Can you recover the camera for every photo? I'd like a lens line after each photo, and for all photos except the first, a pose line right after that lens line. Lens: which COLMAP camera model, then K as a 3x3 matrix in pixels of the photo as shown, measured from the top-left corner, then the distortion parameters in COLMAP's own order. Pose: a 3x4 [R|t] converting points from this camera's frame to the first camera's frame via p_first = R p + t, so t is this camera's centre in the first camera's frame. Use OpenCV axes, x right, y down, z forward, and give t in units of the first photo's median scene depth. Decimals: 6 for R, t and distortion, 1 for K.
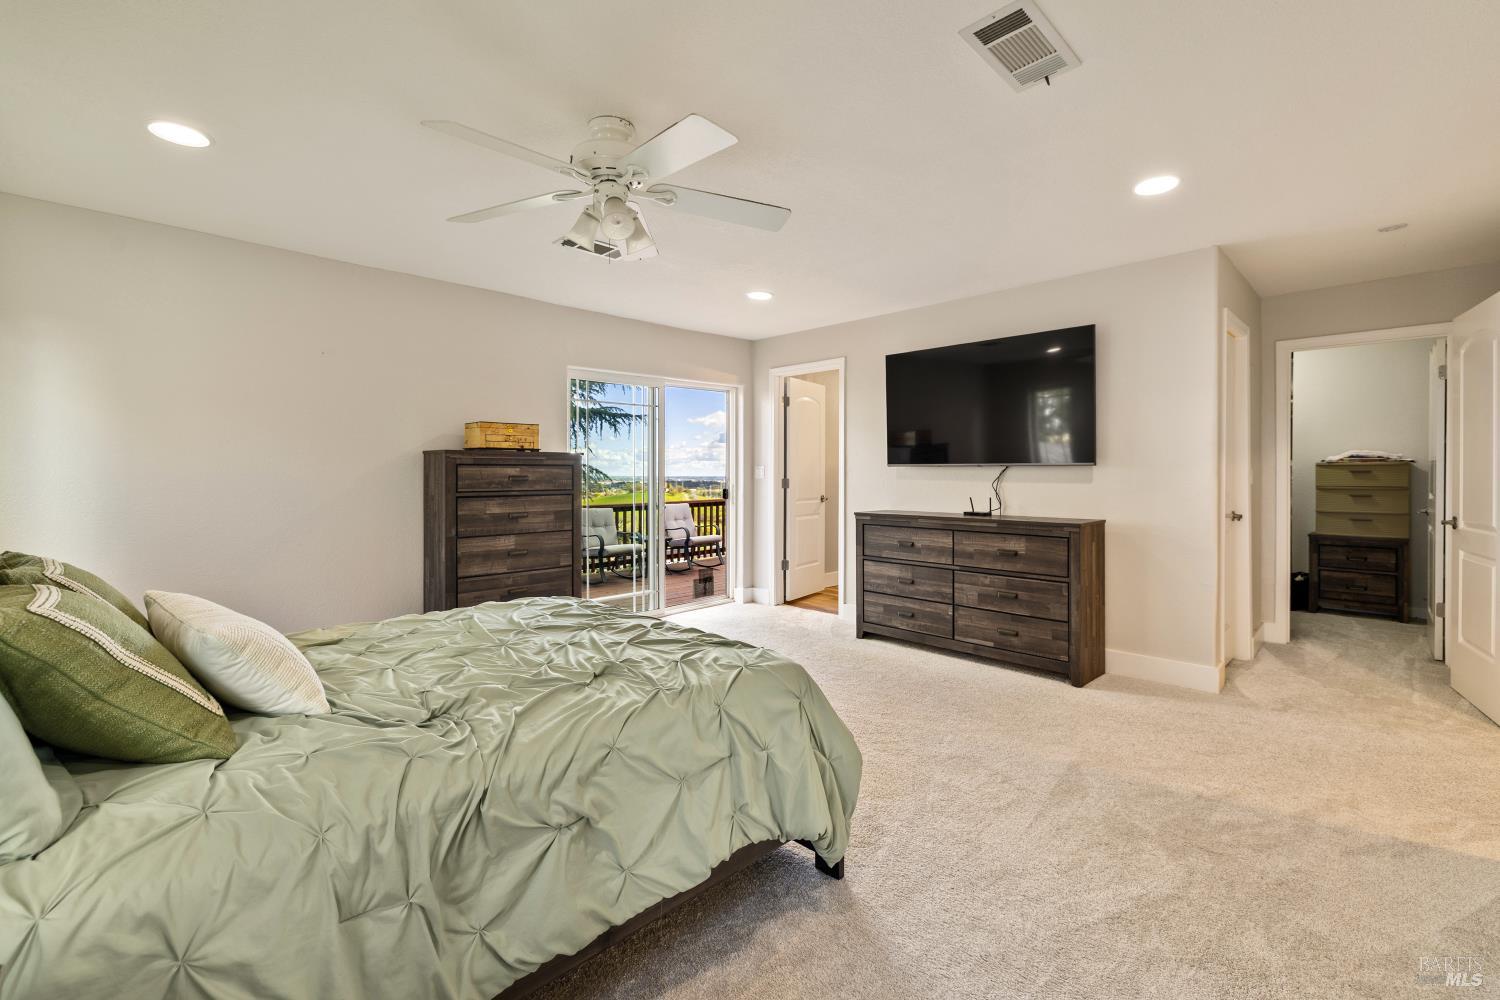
lens RADIAL K [[654.6, 0, 748.7], [0, 654.6, 476.0], [0, 0, 1]] dist [0.004285, -0.000052]
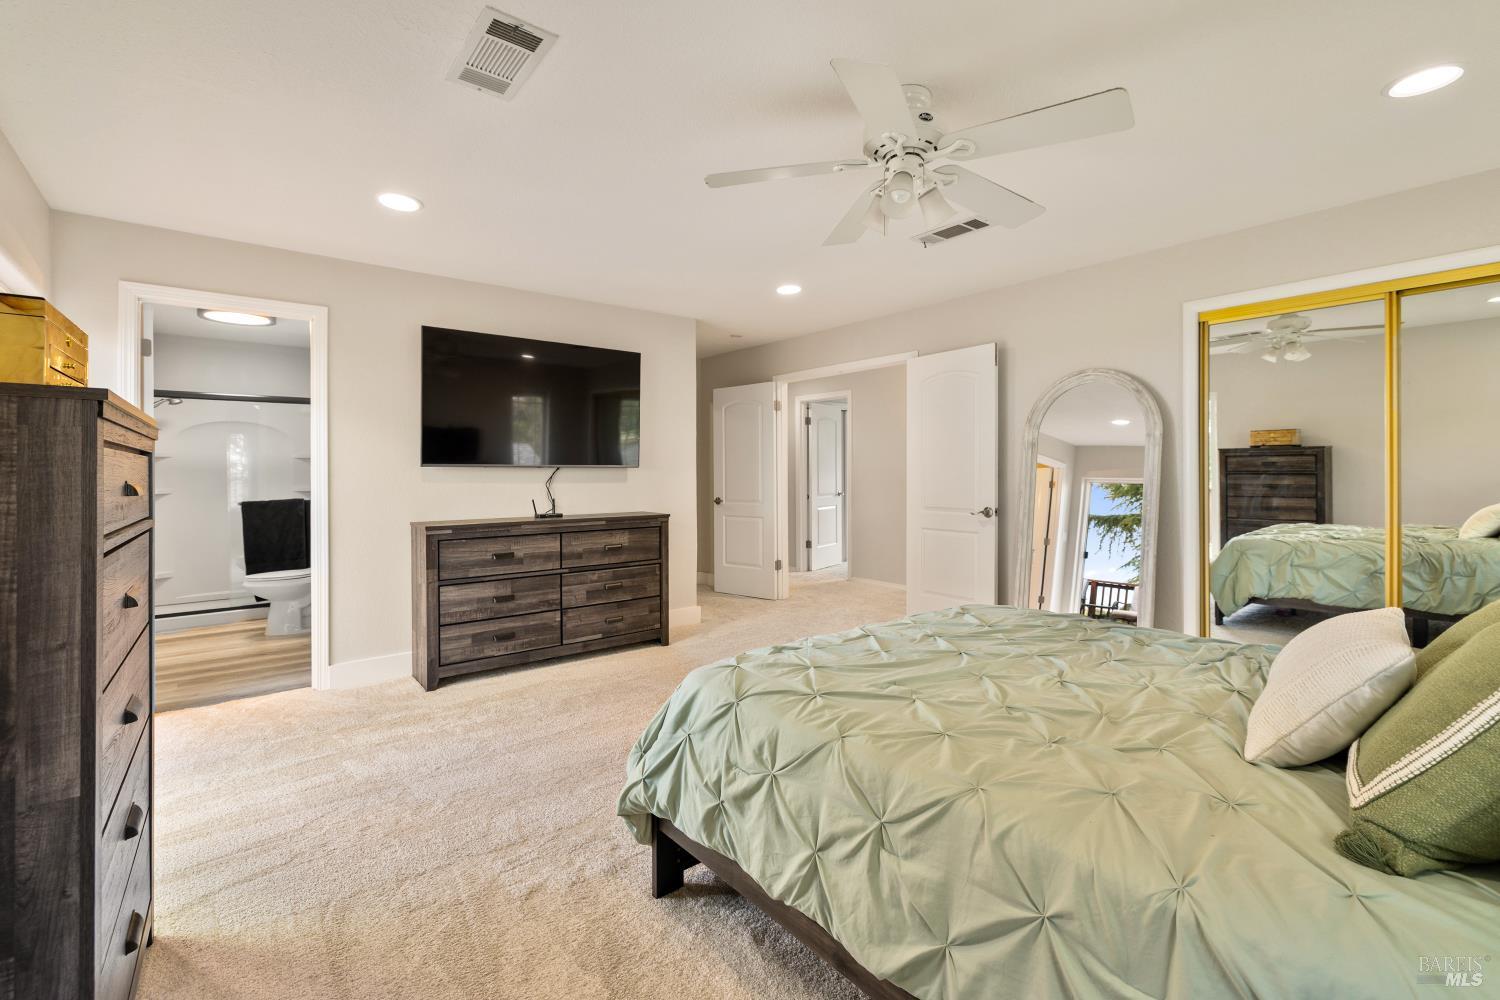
lens RADIAL K [[654.6, 0, 747.2], [0, 654.6, 469.4], [0, 0, 1]] dist [0.004285, -0.000052]
pose [[0.112277, 0.003642, 0.993670, -0.597969], [0.008364, 0.999954, -0.004610, -0.004521], [-0.993642, 0.008829, 0.112241, 0.589119]]
